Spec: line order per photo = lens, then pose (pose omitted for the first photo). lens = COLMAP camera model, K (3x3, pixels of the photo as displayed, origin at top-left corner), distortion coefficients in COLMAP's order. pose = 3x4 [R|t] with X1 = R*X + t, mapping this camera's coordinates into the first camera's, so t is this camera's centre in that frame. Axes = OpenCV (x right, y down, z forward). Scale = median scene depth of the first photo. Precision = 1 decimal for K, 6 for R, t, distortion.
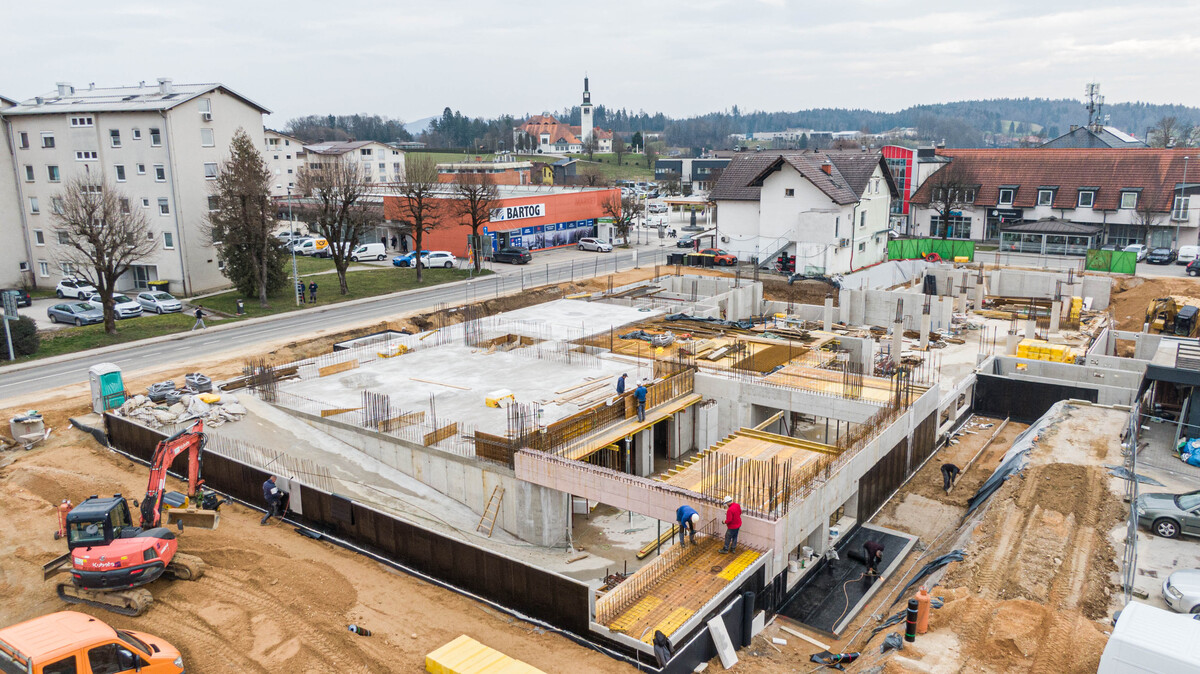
lens RADIAL K [[850.1, 0, 602.6], [0, 850.1, 332.7], [0, 0, 1]] dist [0.033311, -0.057458]
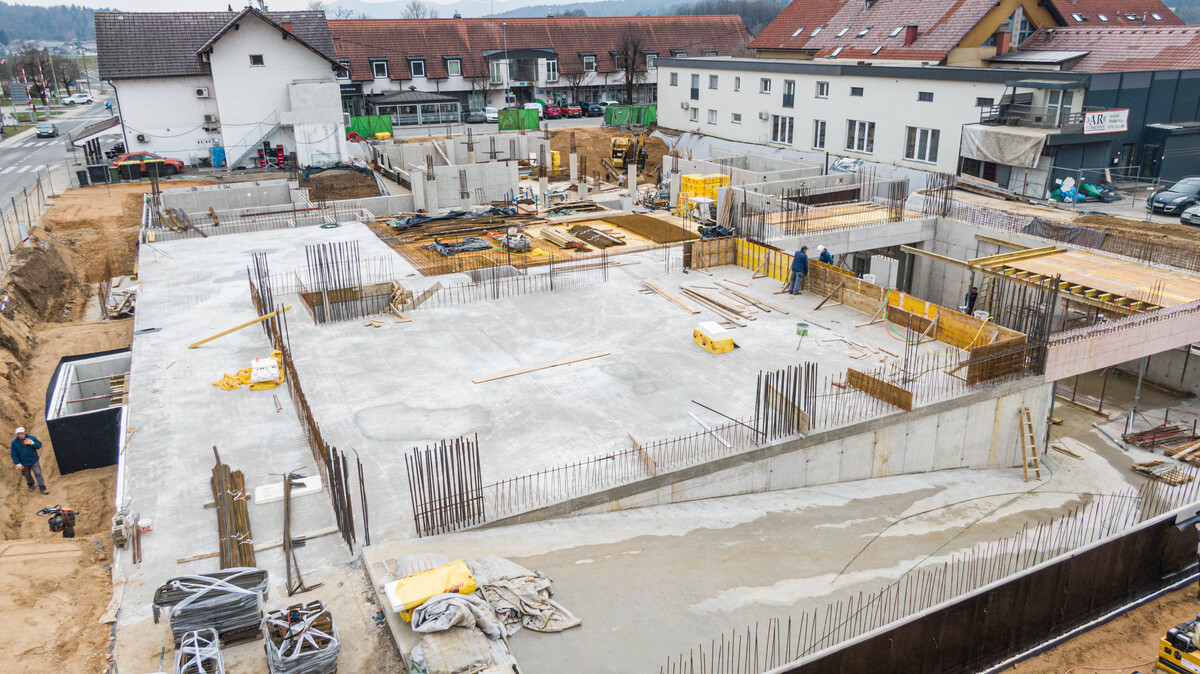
lens RADIAL K [[850.1, 0, 602.6], [0, 850.1, 332.7], [0, 0, 1]] dist [0.033311, -0.057458]
pose [[0.461147, -0.287856, 0.839334, -0.292388], [0.201511, 0.955176, 0.216871, -0.032695], [-0.864139, 0.069125, 0.498483, 0.331332]]
